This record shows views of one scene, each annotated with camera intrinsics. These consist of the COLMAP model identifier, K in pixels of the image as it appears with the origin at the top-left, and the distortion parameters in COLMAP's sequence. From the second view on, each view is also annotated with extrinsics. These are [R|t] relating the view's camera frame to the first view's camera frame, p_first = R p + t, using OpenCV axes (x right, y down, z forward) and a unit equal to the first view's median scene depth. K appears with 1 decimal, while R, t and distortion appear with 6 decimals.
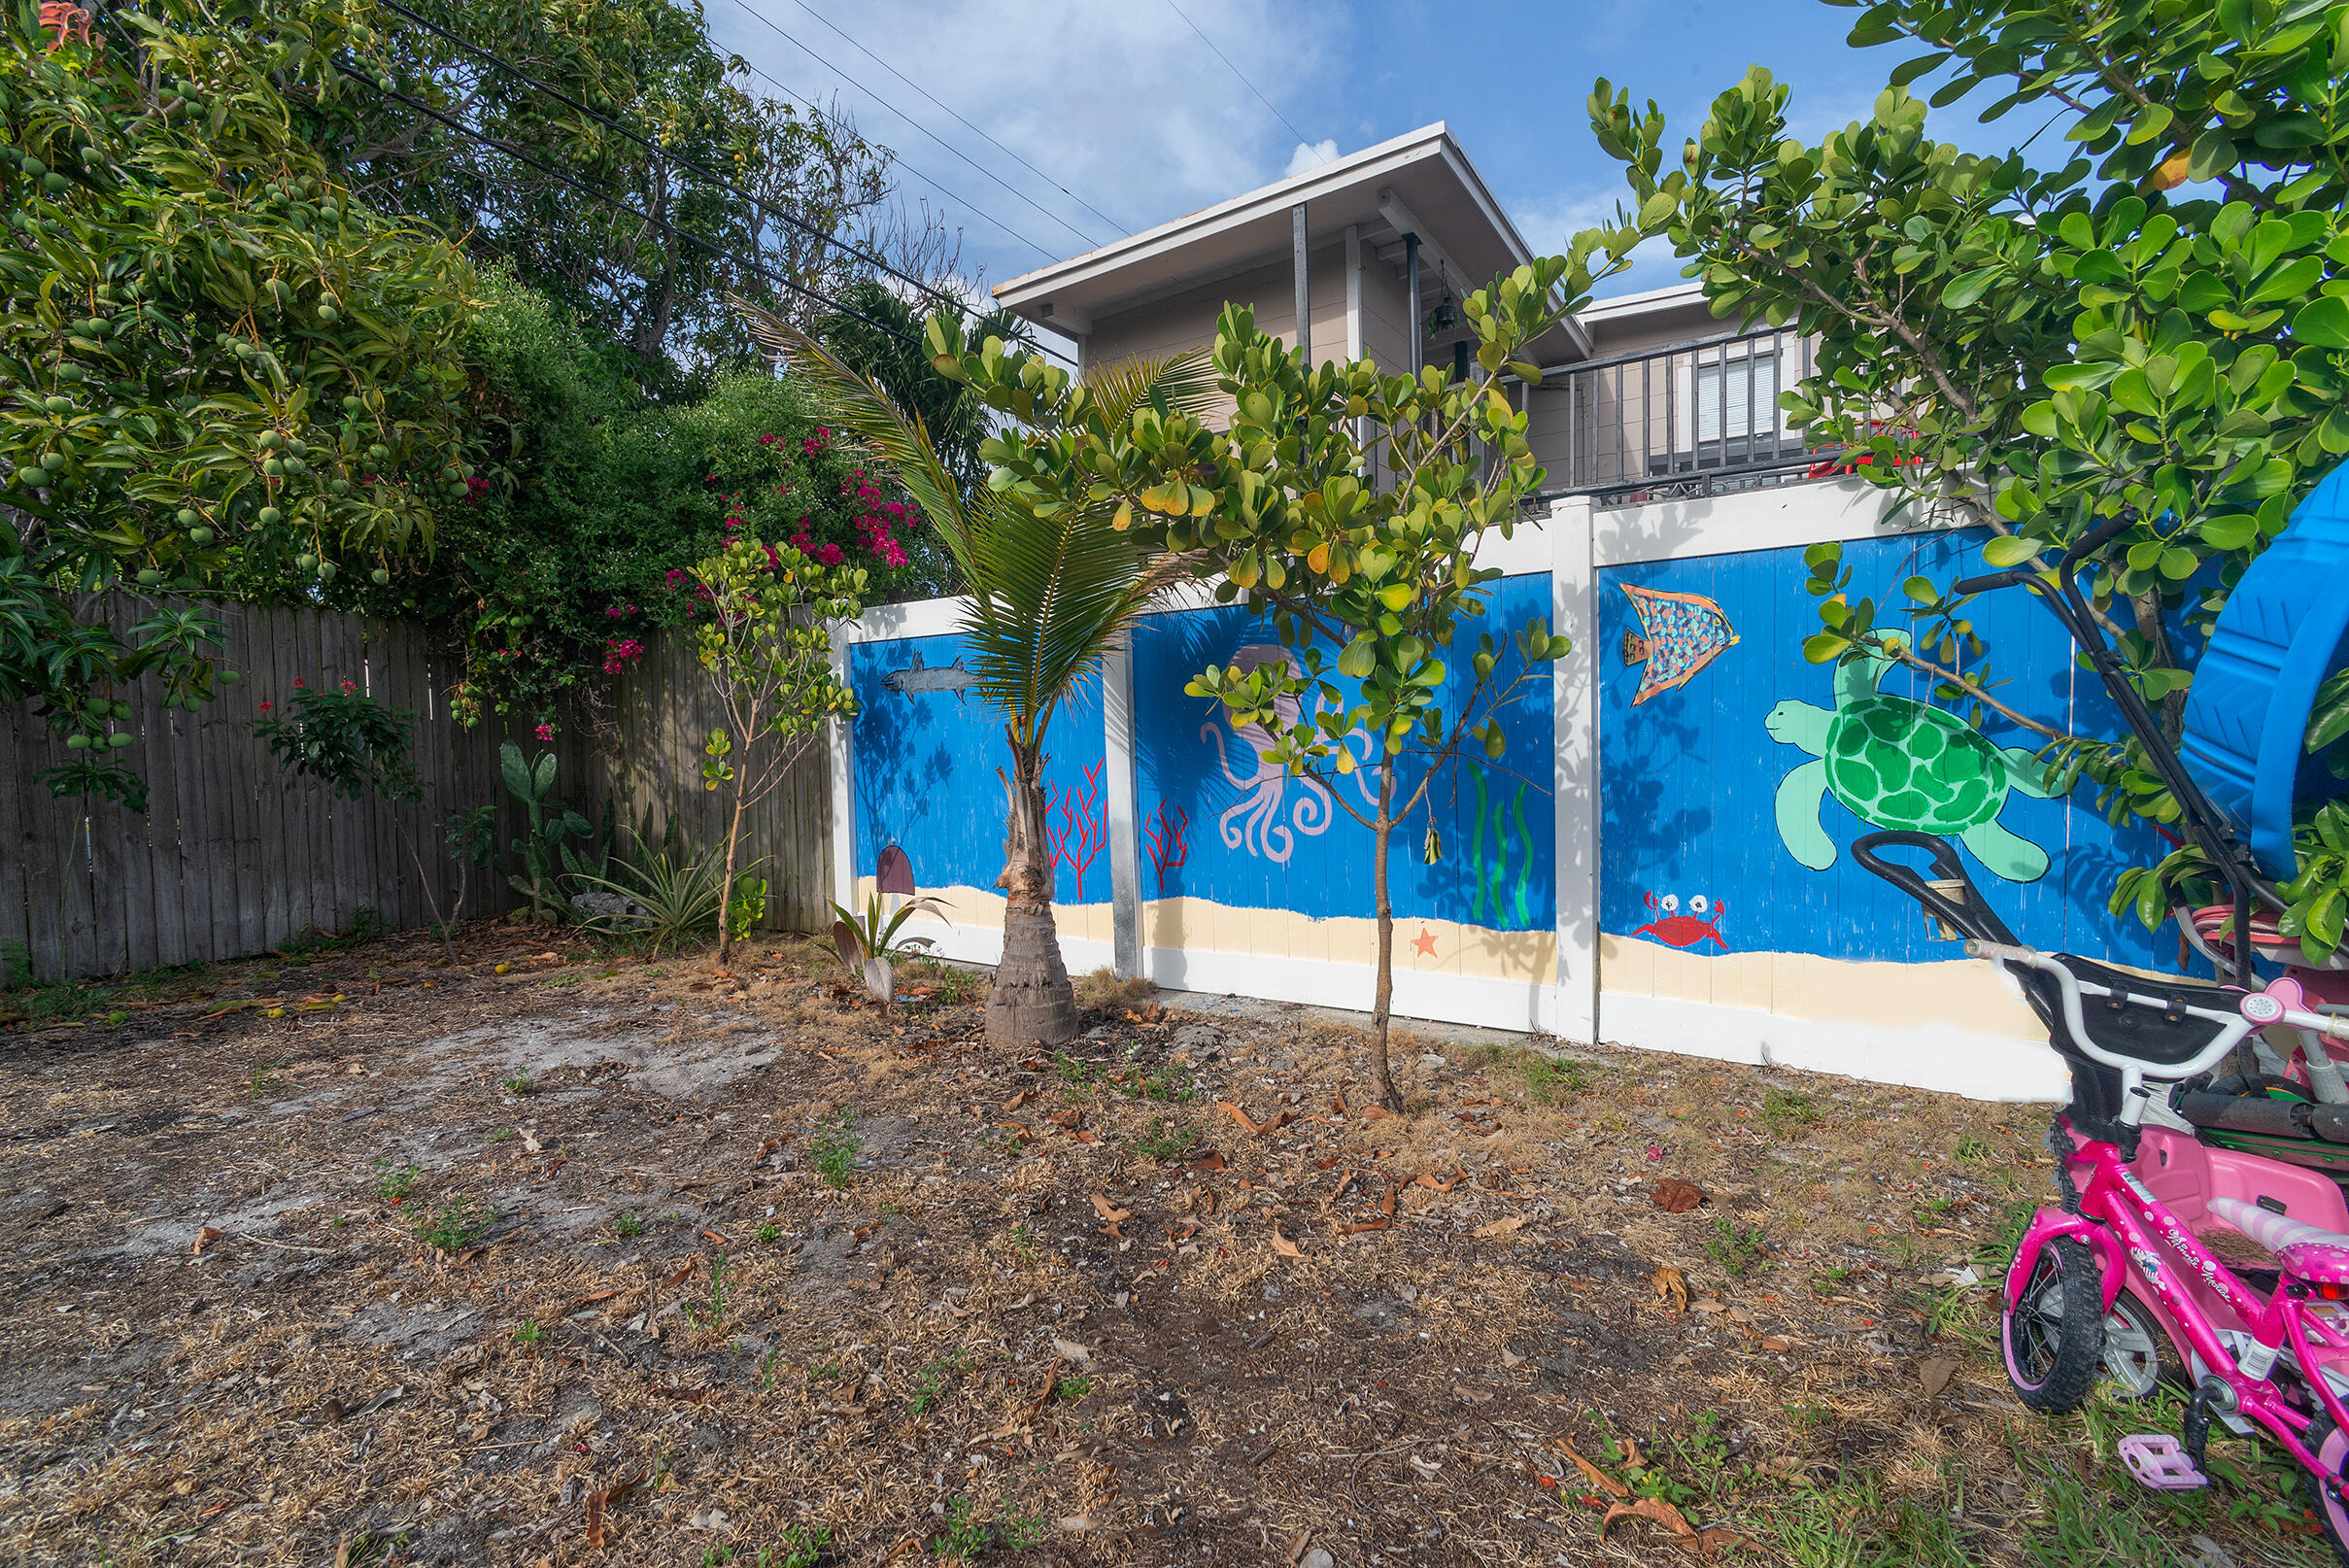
lens RADIAL K [[1102.2, 0, 1174.2], [0, 1102.2, 775.1], [0, 0, 1]] dist [-0.039493, 0.028414]
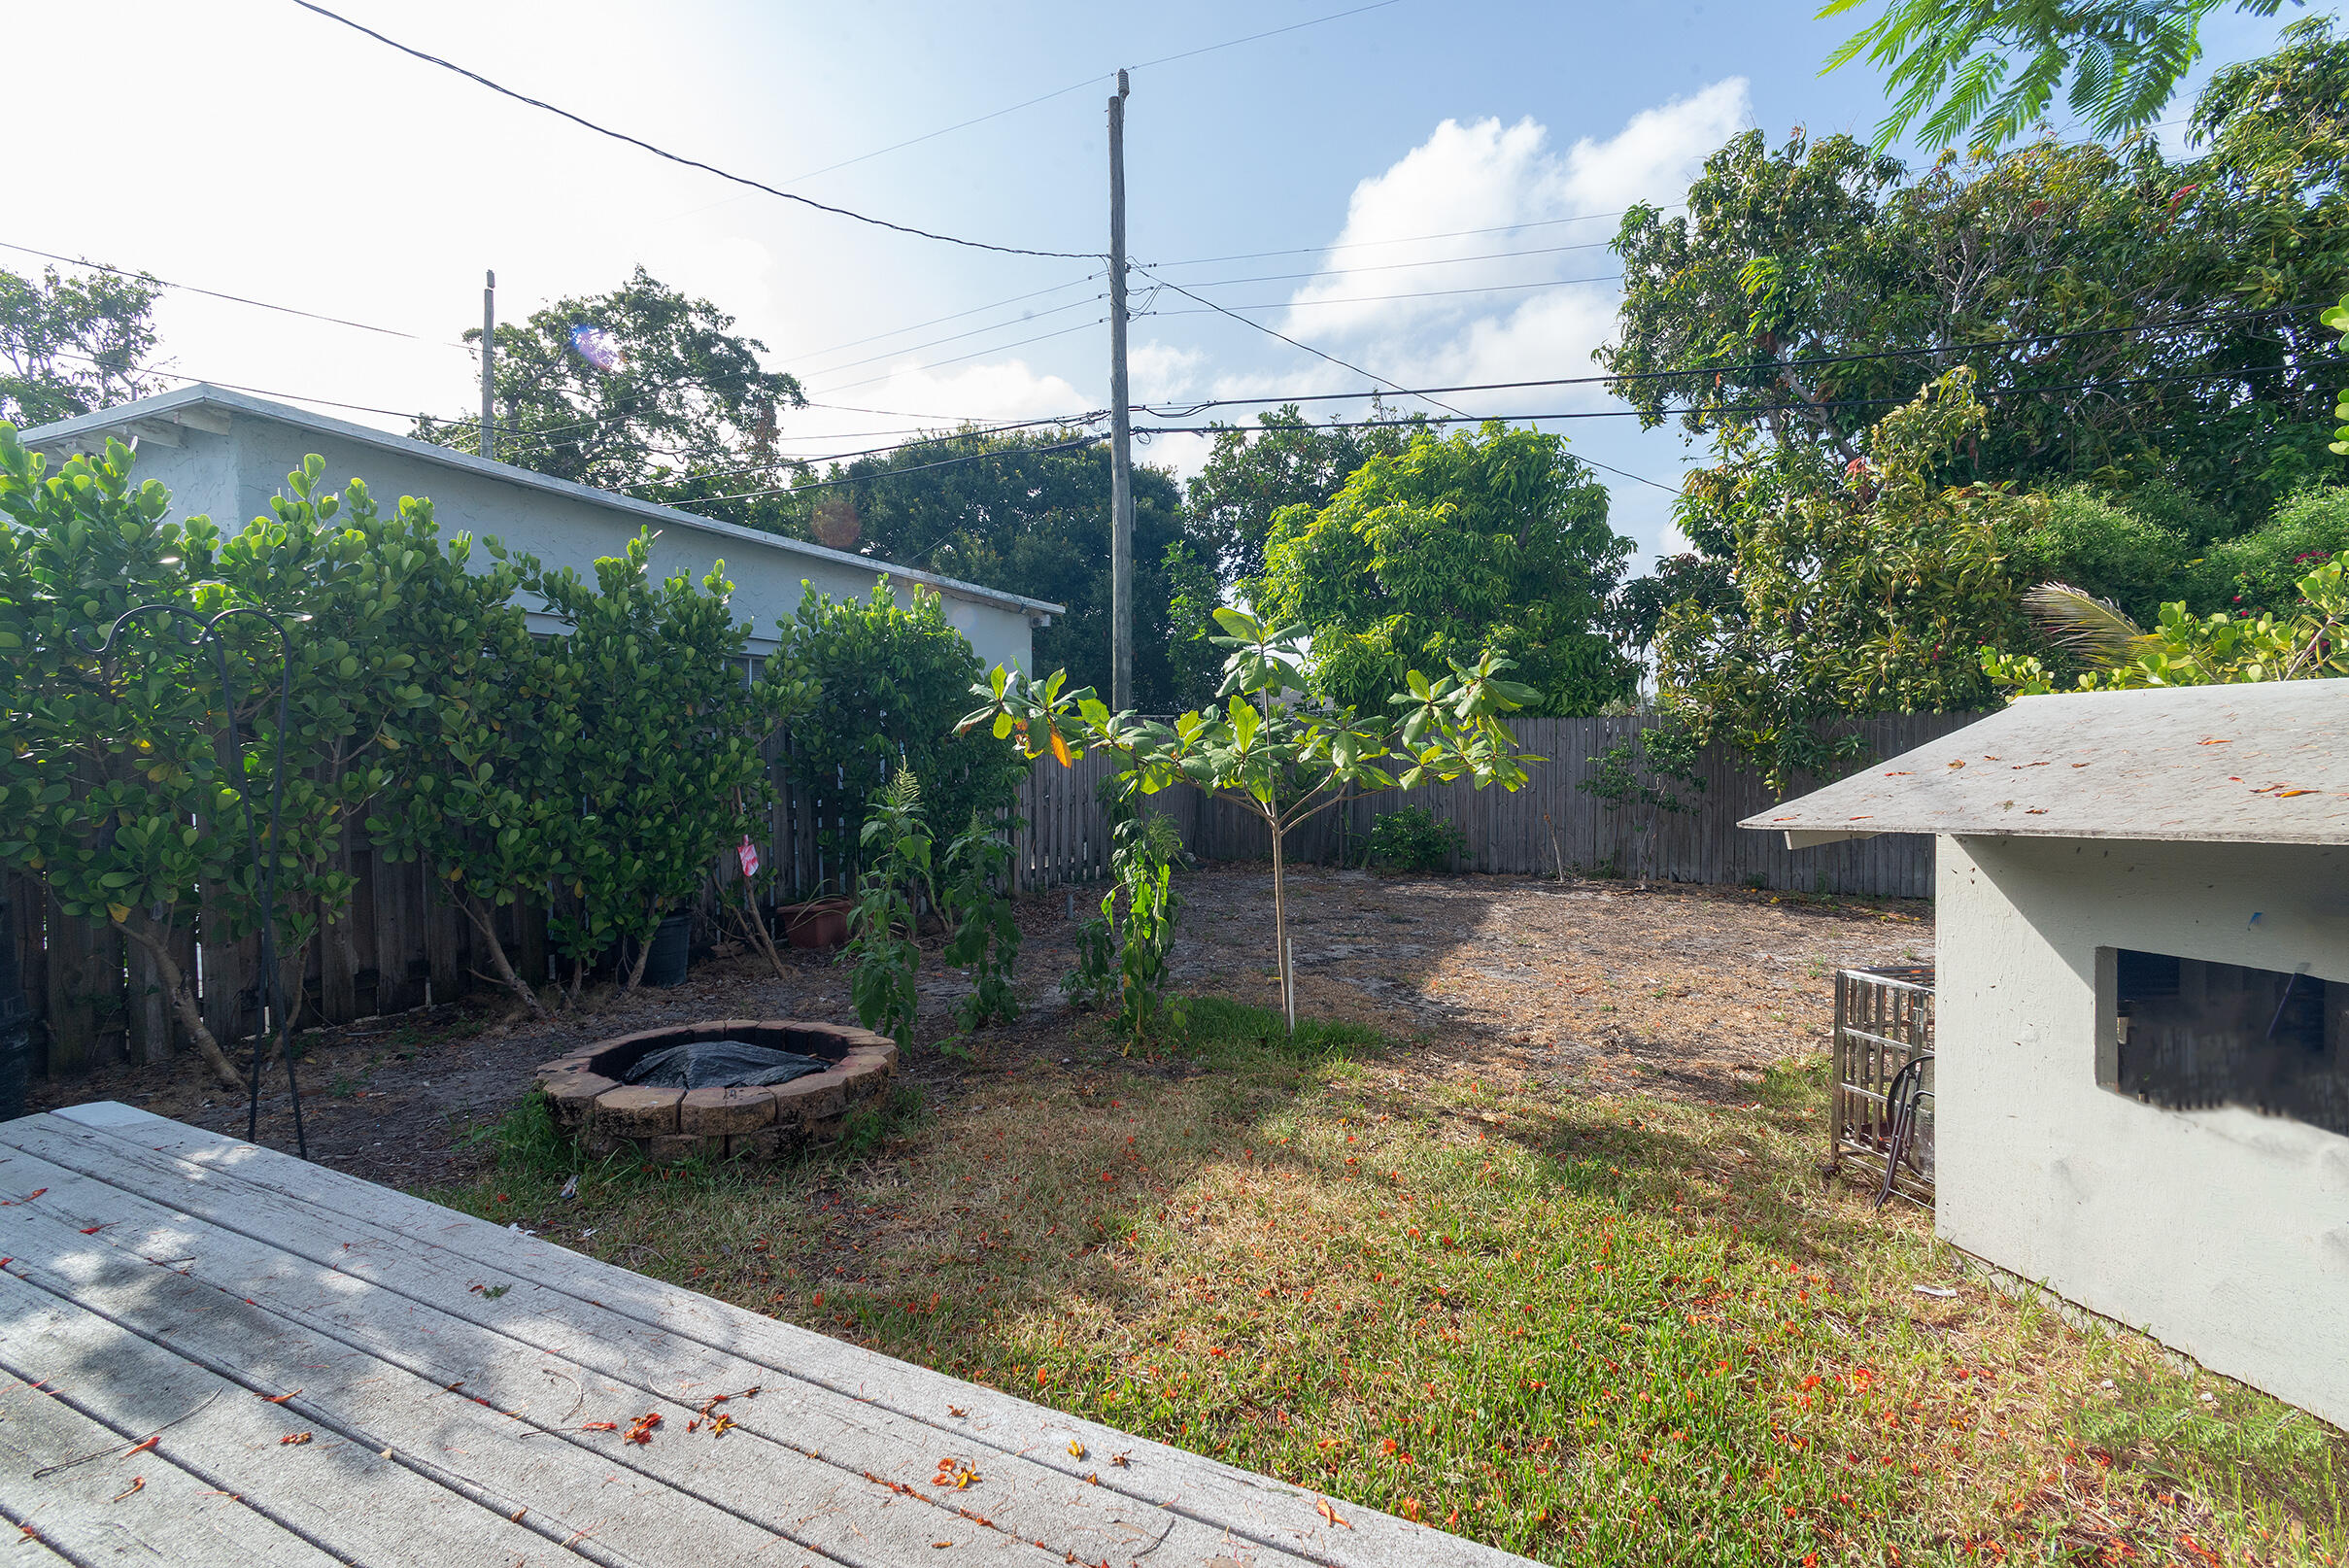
lens RADIAL K [[1134.3, 0, 1146.9], [0, 1134.3, 787.8], [0, 0, 1]] dist [-0.038665, 0.030376]
pose [[0.069911, 0.041157, -0.996704, 1.266154], [-0.032318, 0.998717, 0.038973, -0.071627], [0.997030, 0.029487, 0.071151, -0.619861]]
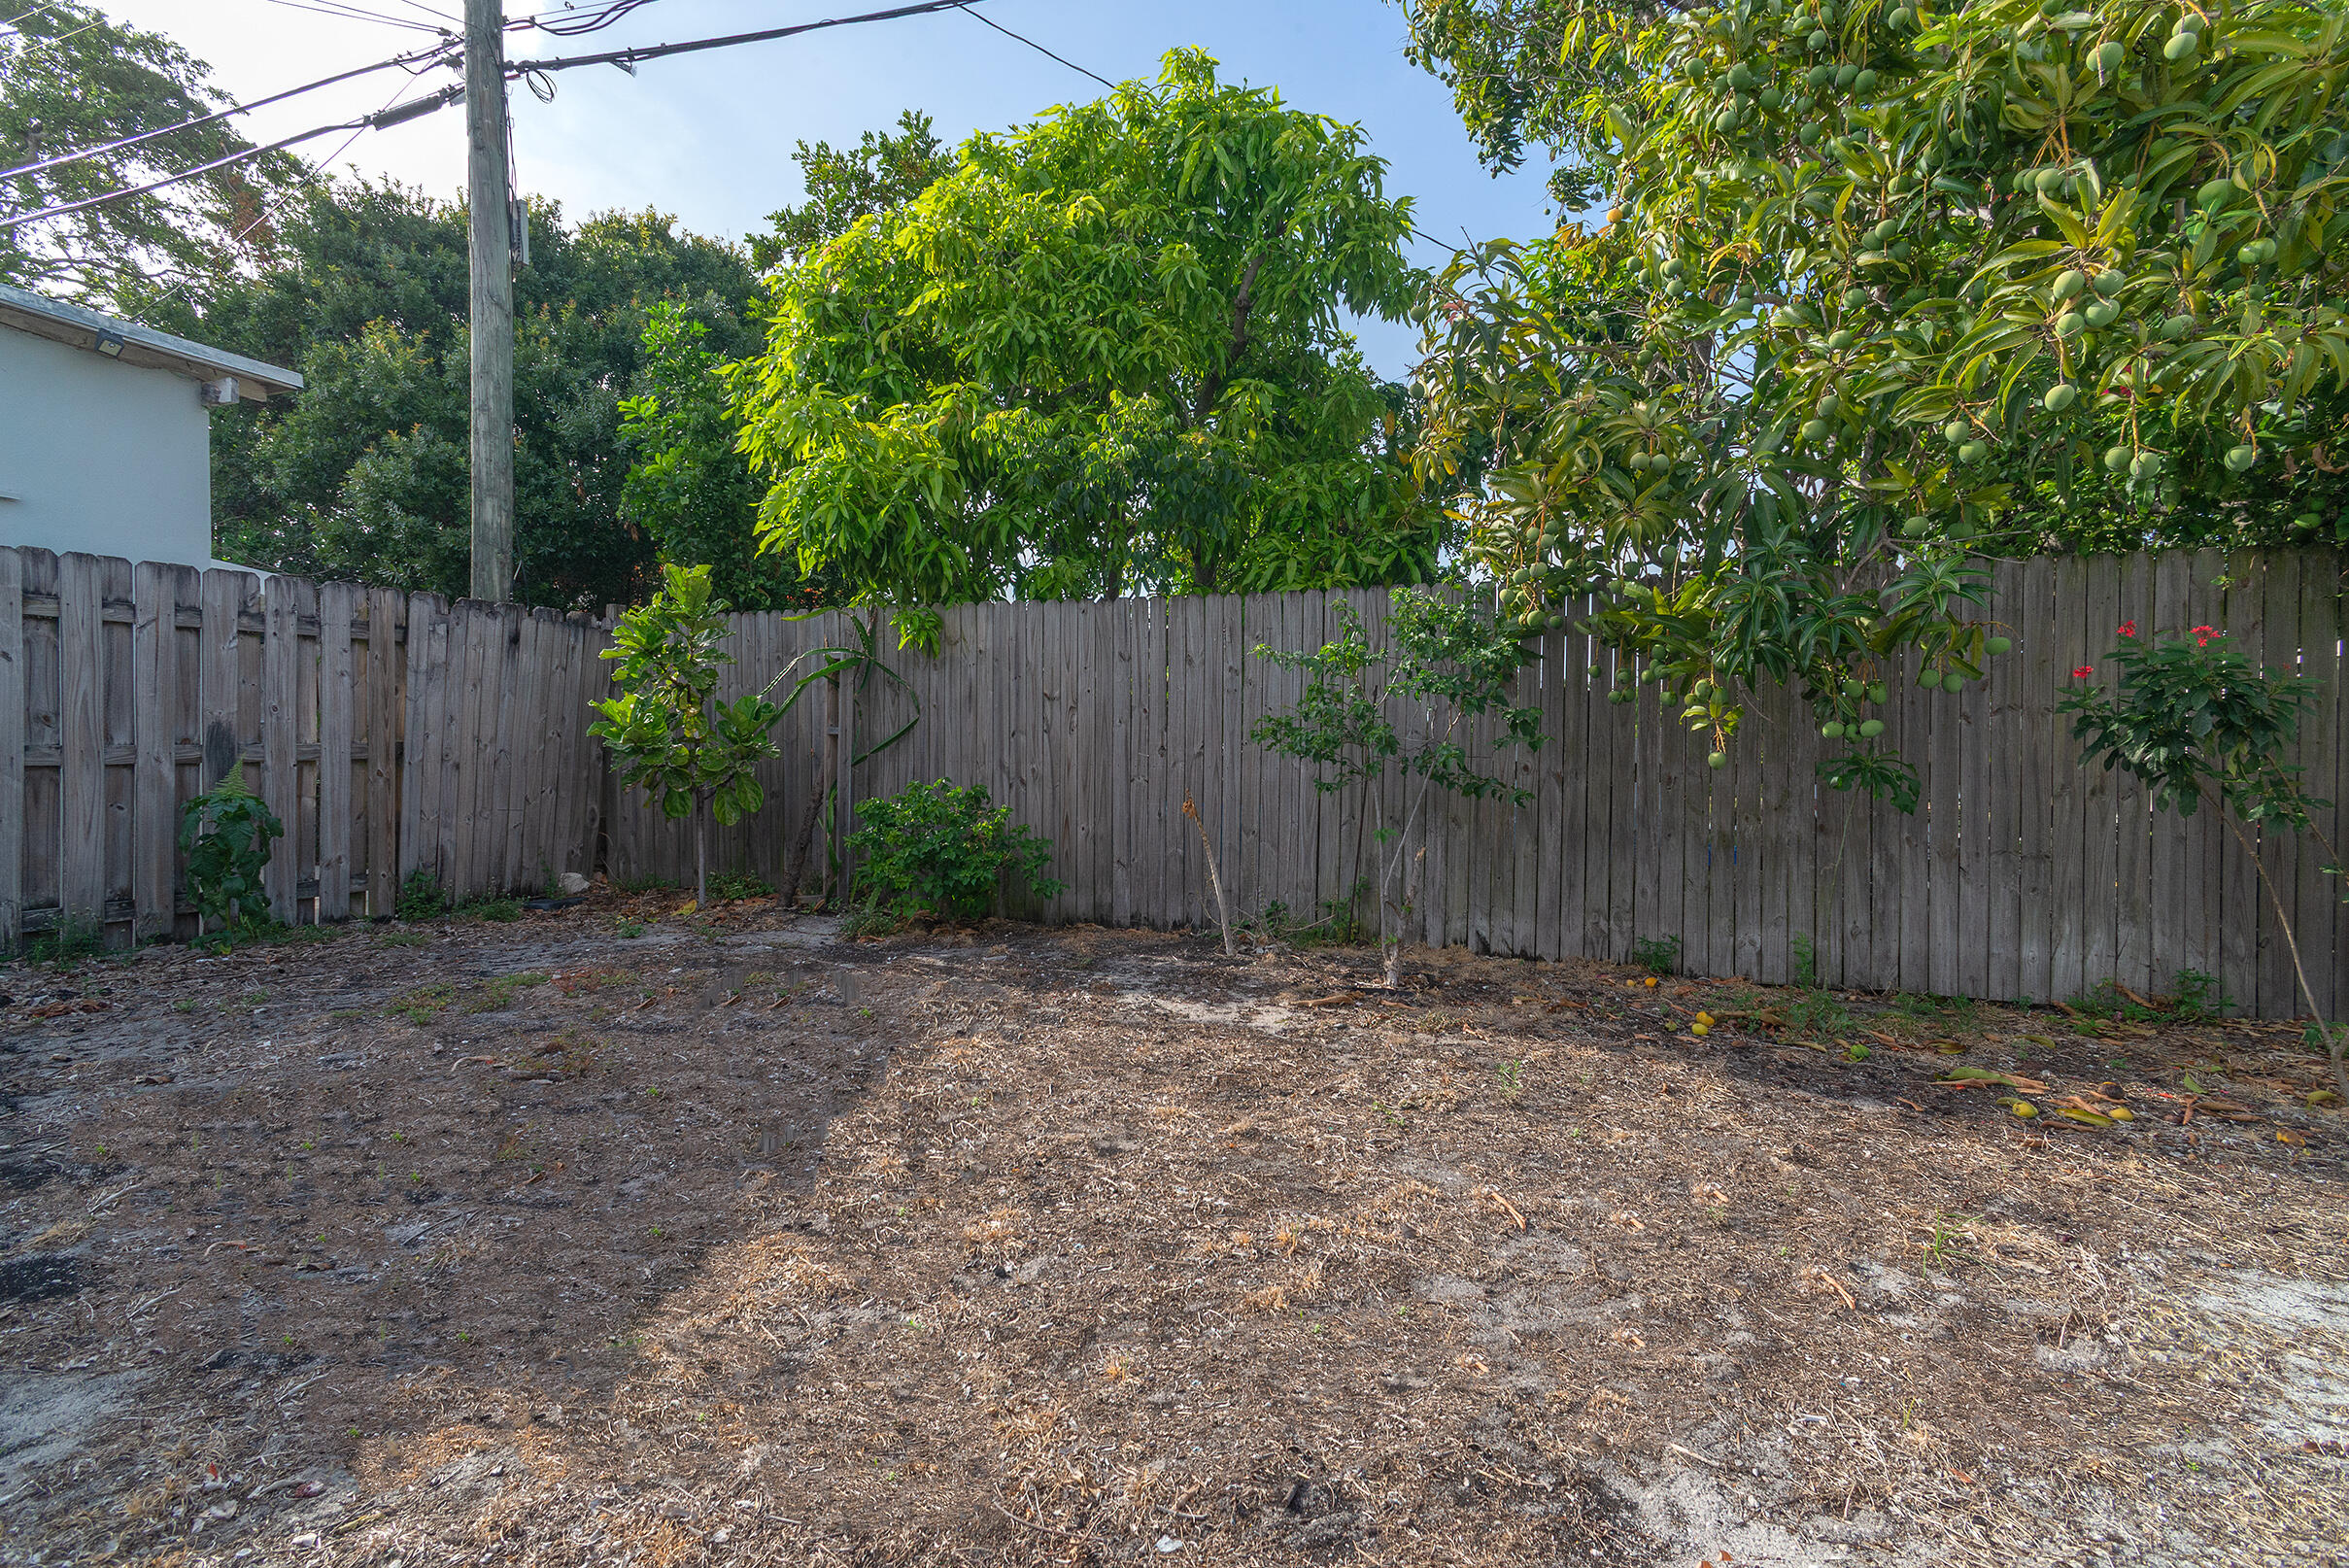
lens RADIAL K [[1102.2, 0, 1174.2], [0, 1102.2, 775.1], [0, 0, 1]] dist [-0.039493, 0.028414]
pose [[0.143670, 0.040673, -0.988789, -0.206017], [-0.043079, 0.998465, 0.034812, -0.000114], [0.988688, 0.037594, 0.145202, 0.329778]]
